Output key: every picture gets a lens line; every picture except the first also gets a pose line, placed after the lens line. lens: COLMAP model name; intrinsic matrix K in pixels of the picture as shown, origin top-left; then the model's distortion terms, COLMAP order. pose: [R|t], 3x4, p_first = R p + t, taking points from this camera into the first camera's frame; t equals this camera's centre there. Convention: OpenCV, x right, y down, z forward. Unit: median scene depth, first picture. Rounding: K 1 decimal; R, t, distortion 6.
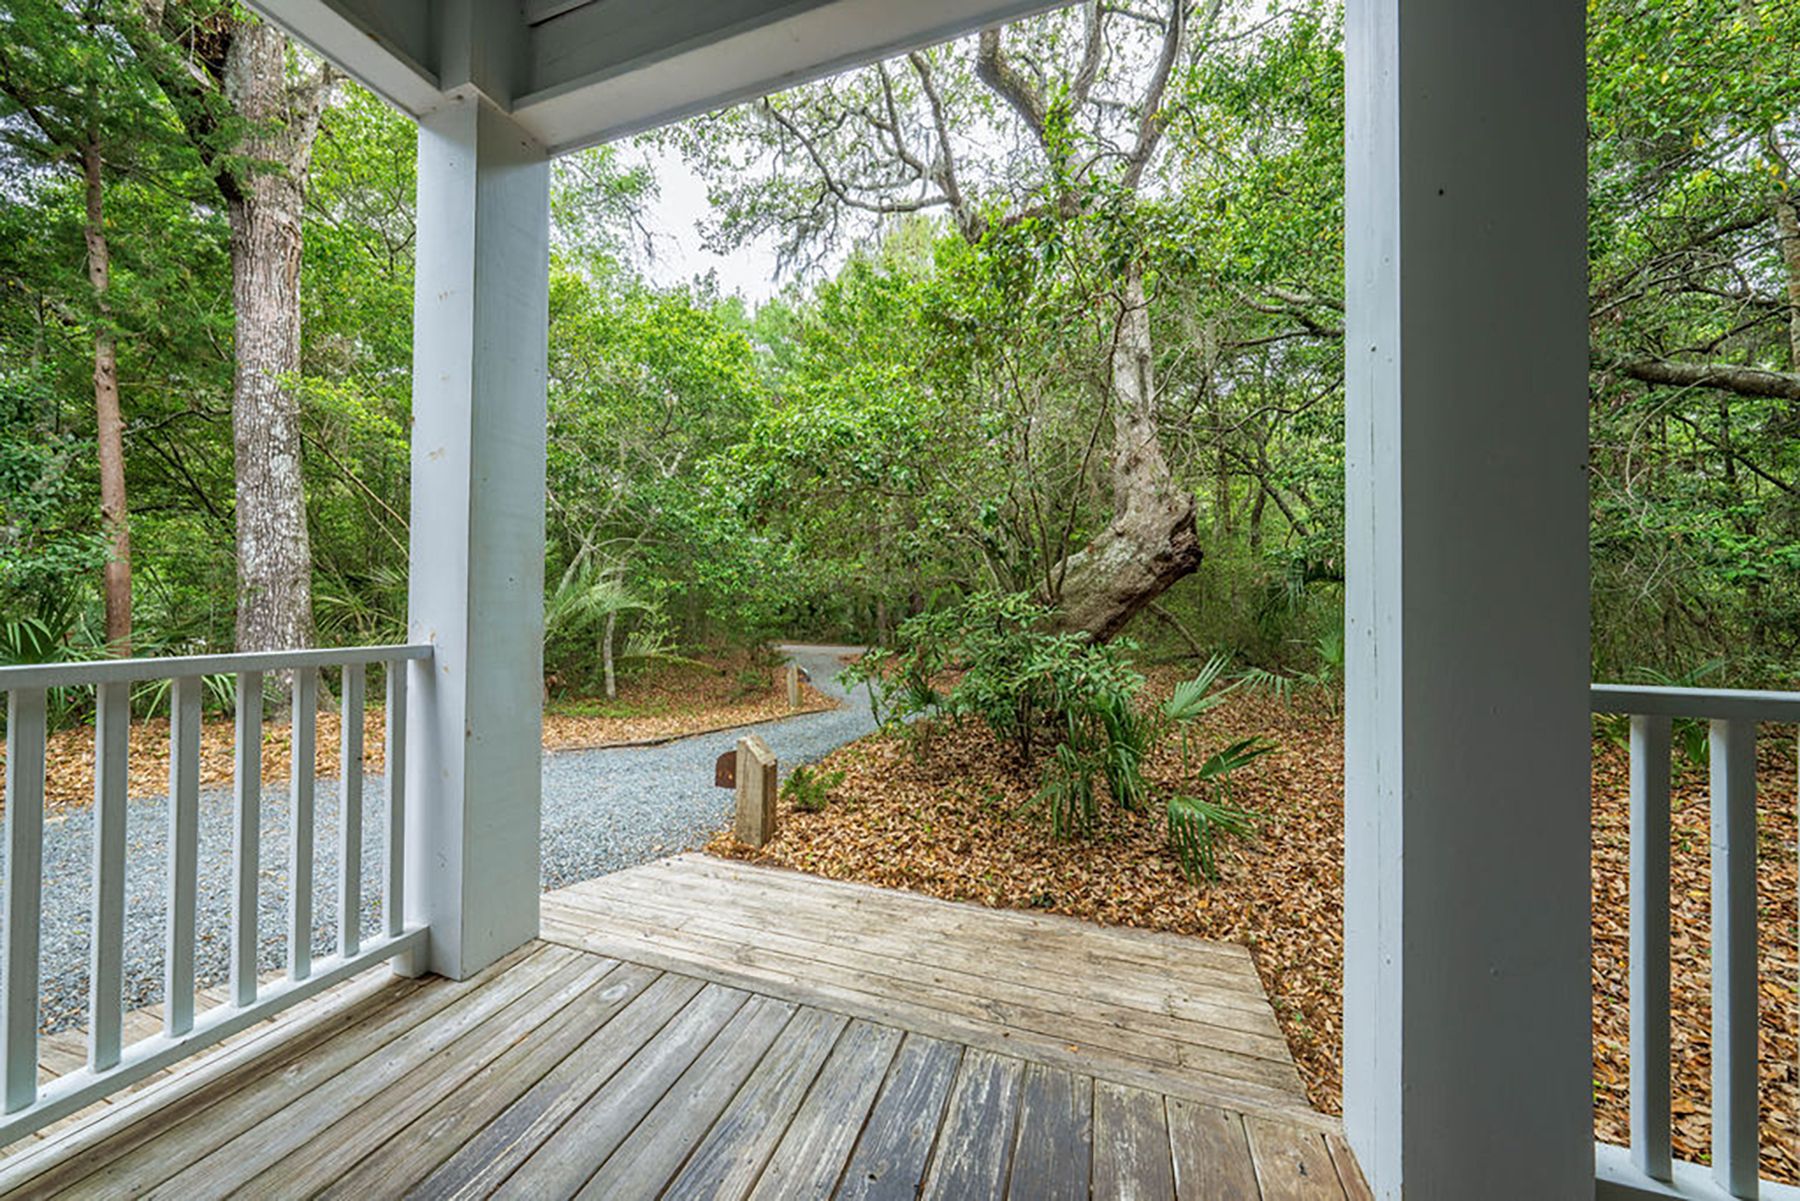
lens RADIAL K [[619.7, 0, 892.2], [0, 619.7, 597.9], [0, 0, 1]] dist [0.000053, 0.000120]
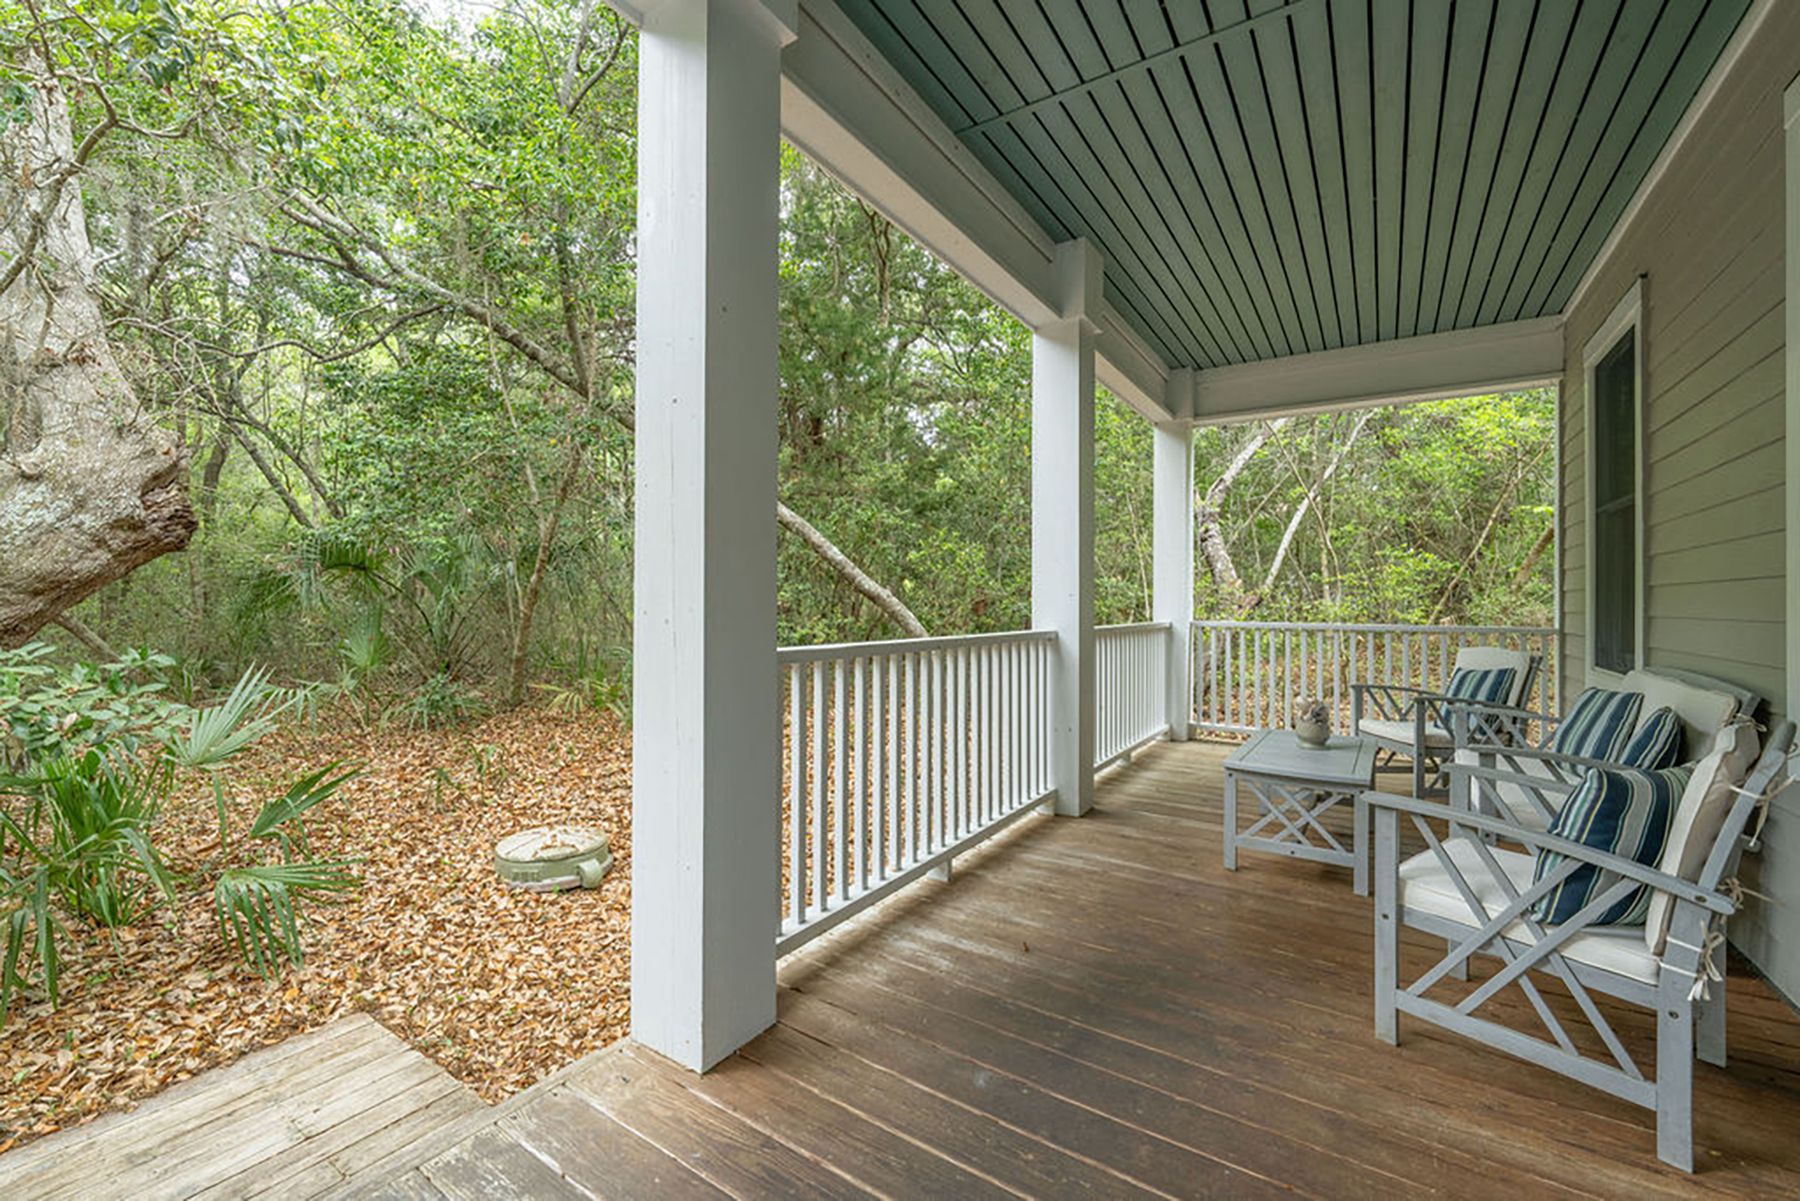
lens RADIAL K [[784.0, 0, 900.0], [0, 784.0, 600.5], [0, 0, 1]] dist [0.000049, 0.000501]
pose [[0.223406, -0.003691, 0.974719, -0.251106], [-0.011039, 0.999919, 0.006316, -0.001244], [-0.974663, -0.012171, 0.223347, 0.063038]]
